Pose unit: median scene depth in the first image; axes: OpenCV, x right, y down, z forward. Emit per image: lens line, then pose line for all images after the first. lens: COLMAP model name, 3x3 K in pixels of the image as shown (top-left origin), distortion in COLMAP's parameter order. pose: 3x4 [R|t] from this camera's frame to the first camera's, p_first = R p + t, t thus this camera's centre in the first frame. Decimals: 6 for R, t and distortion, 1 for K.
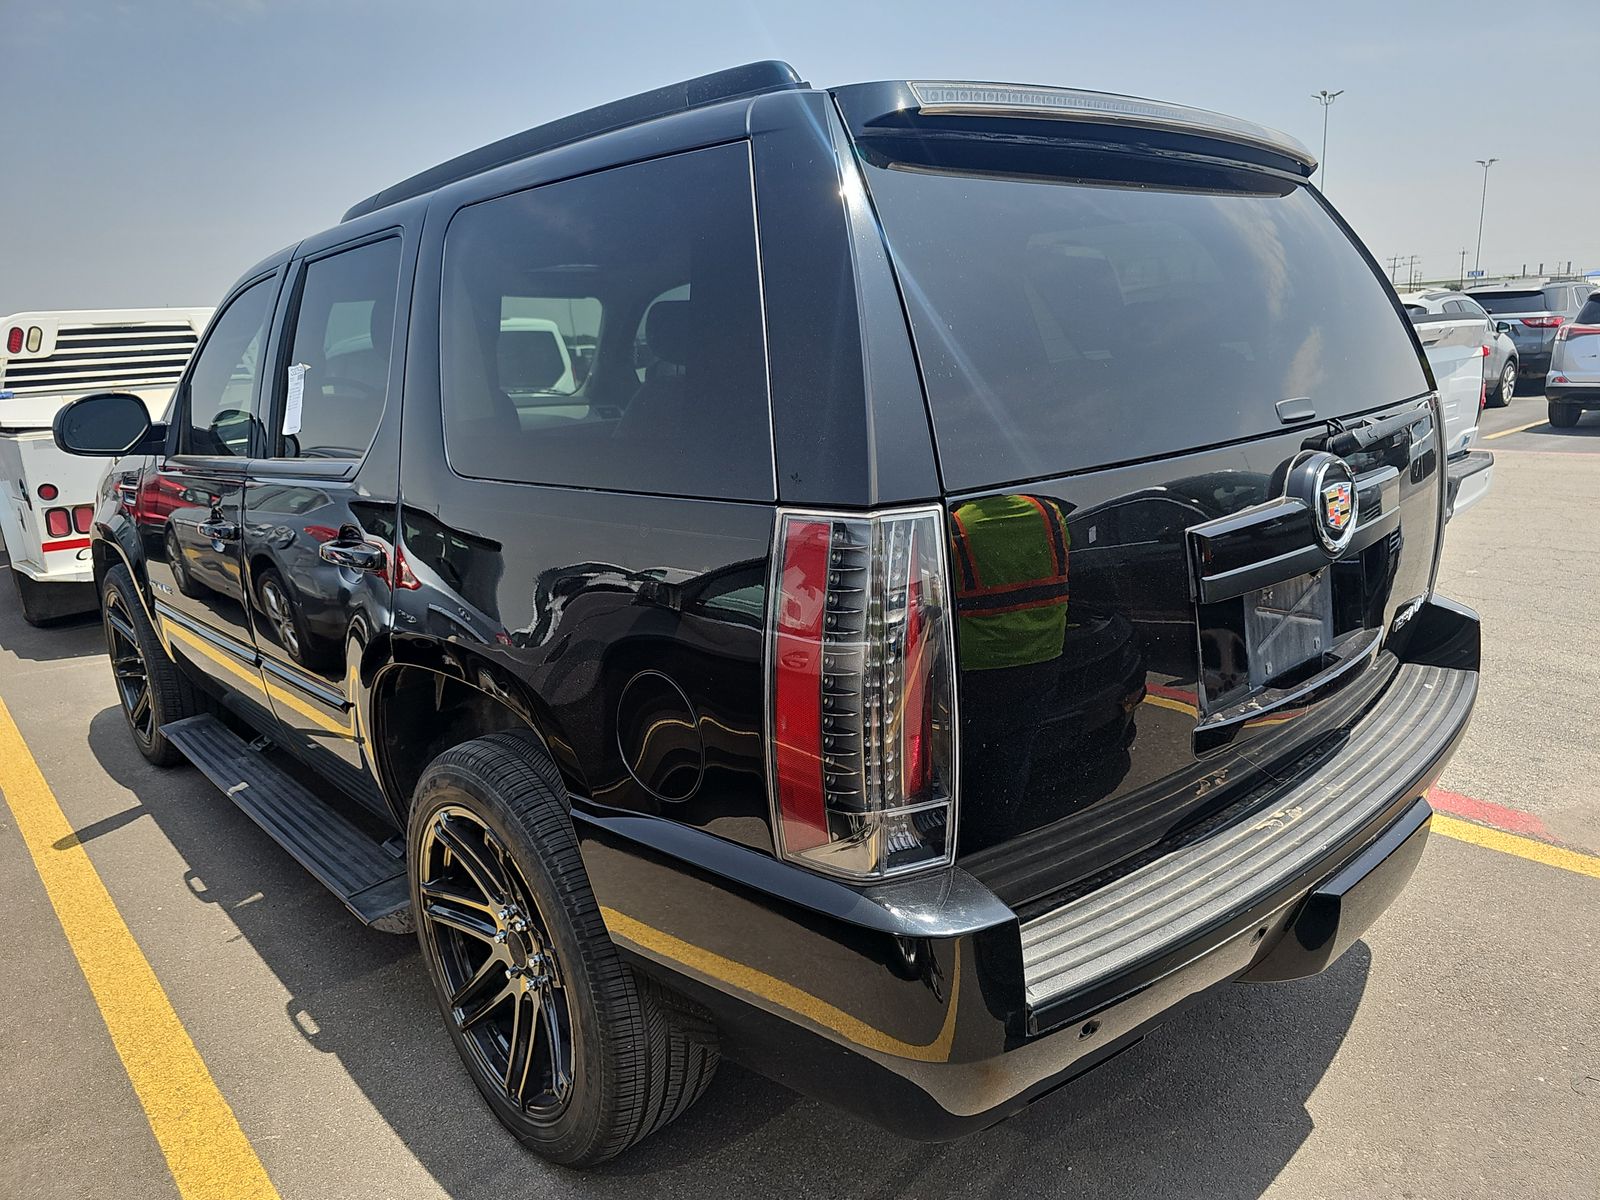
lens RADIAL K [[1071.2, 0, 865.2], [0, 1071.2, 561.8], [0, 0, 1]] dist [0.001646, 0.001754]
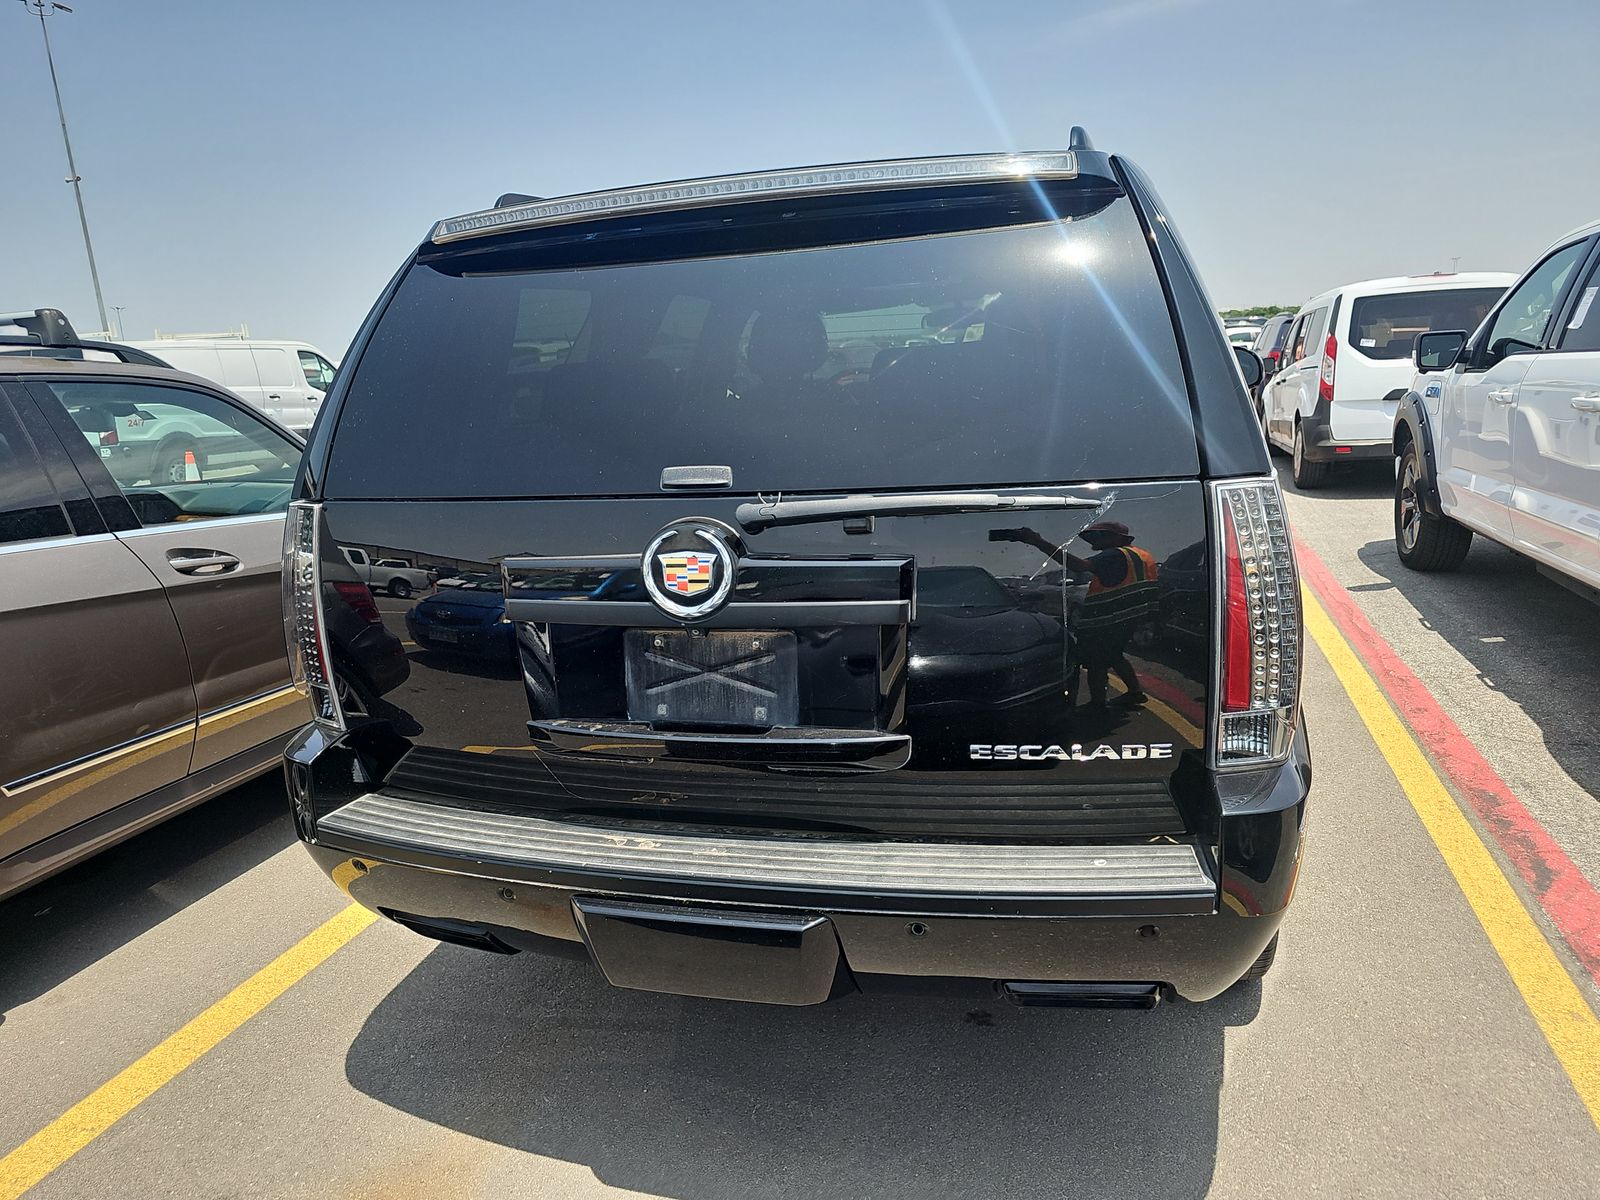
lens RADIAL K [[1048.0, 0, 800.0], [0, 1048.0, 600.0], [0, 0, 1]] dist [0.096098, -0.099135]
pose [[0.520680, 0.203100, -0.829242, 0.990496], [-0.155268, 0.977621, 0.141948, -0.138362], [0.839514, 0.054846, 0.540563, 0.405402]]
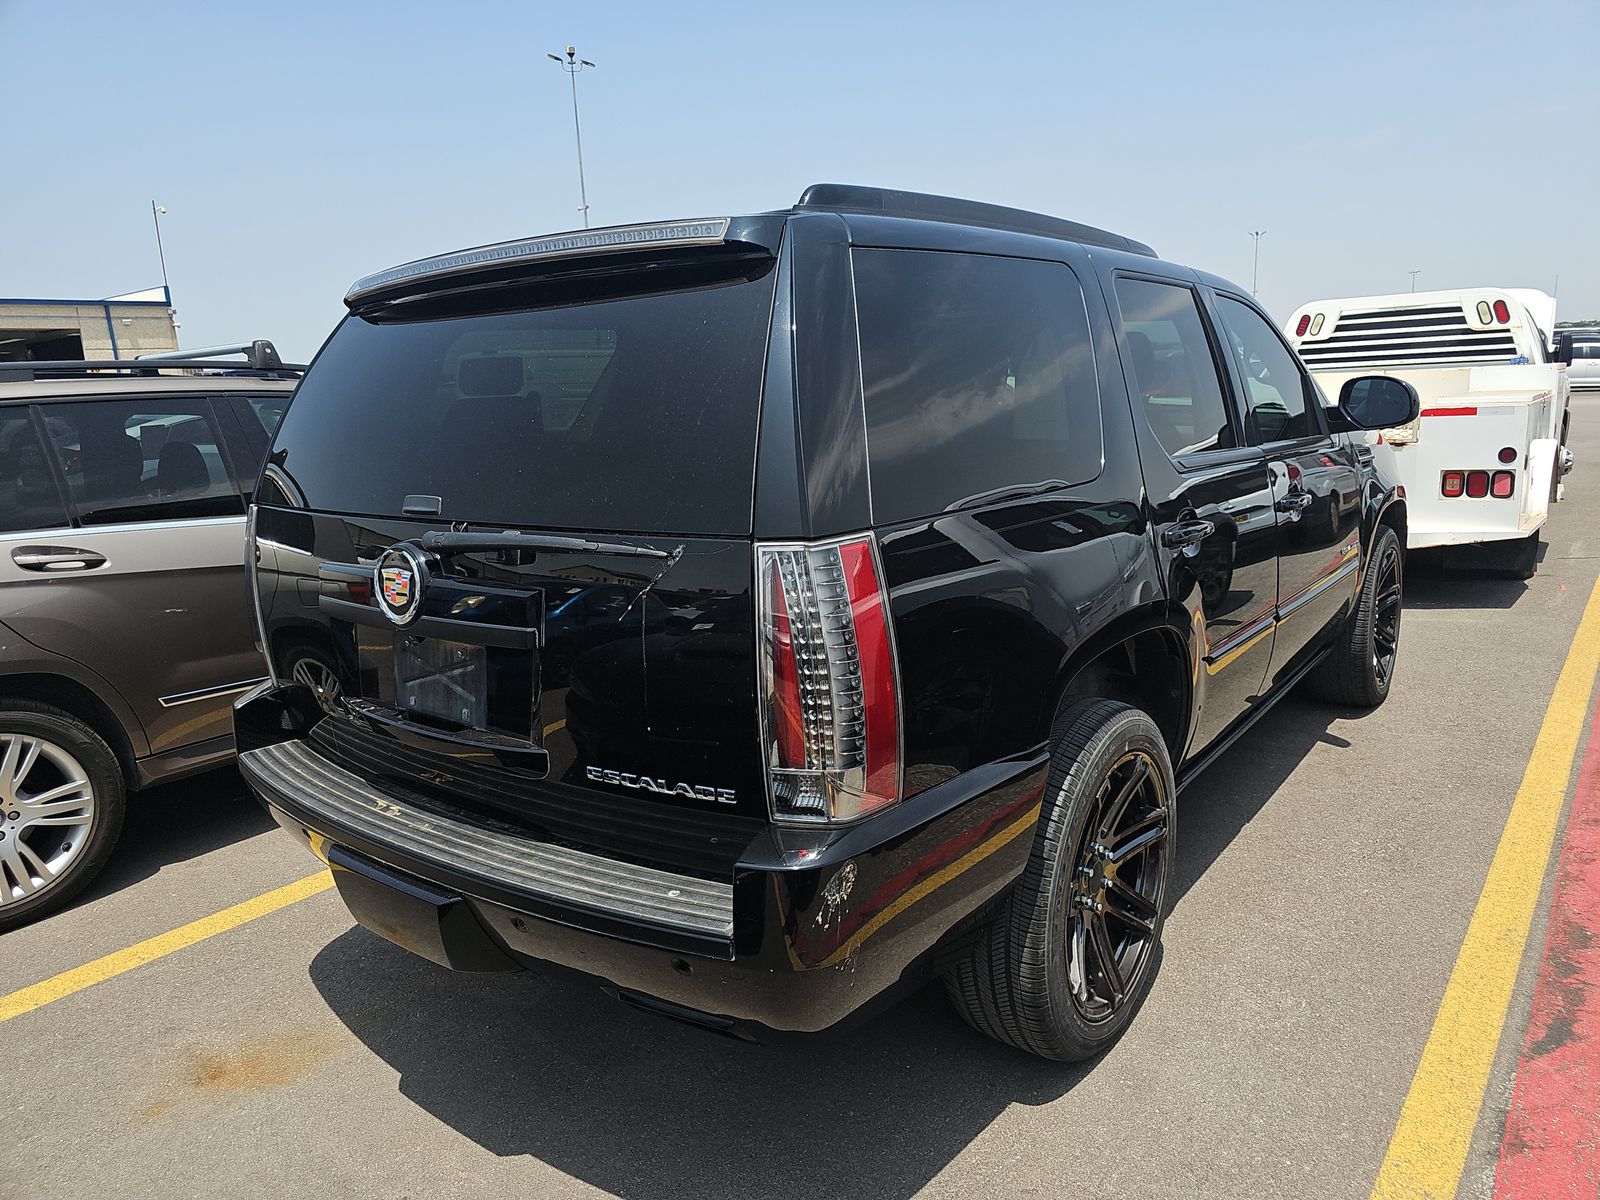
lens RADIAL K [[1107.3, 0, 800.0], [0, 1107.3, 600.0], [0, 0, 1]] dist [-0.004288, -0.009900]
pose [[0.143423, 0.240194, -0.960071, 1.264574], [-0.165166, 0.962305, 0.216079, -0.284070], [0.975782, 0.127580, 0.177688, 0.909546]]
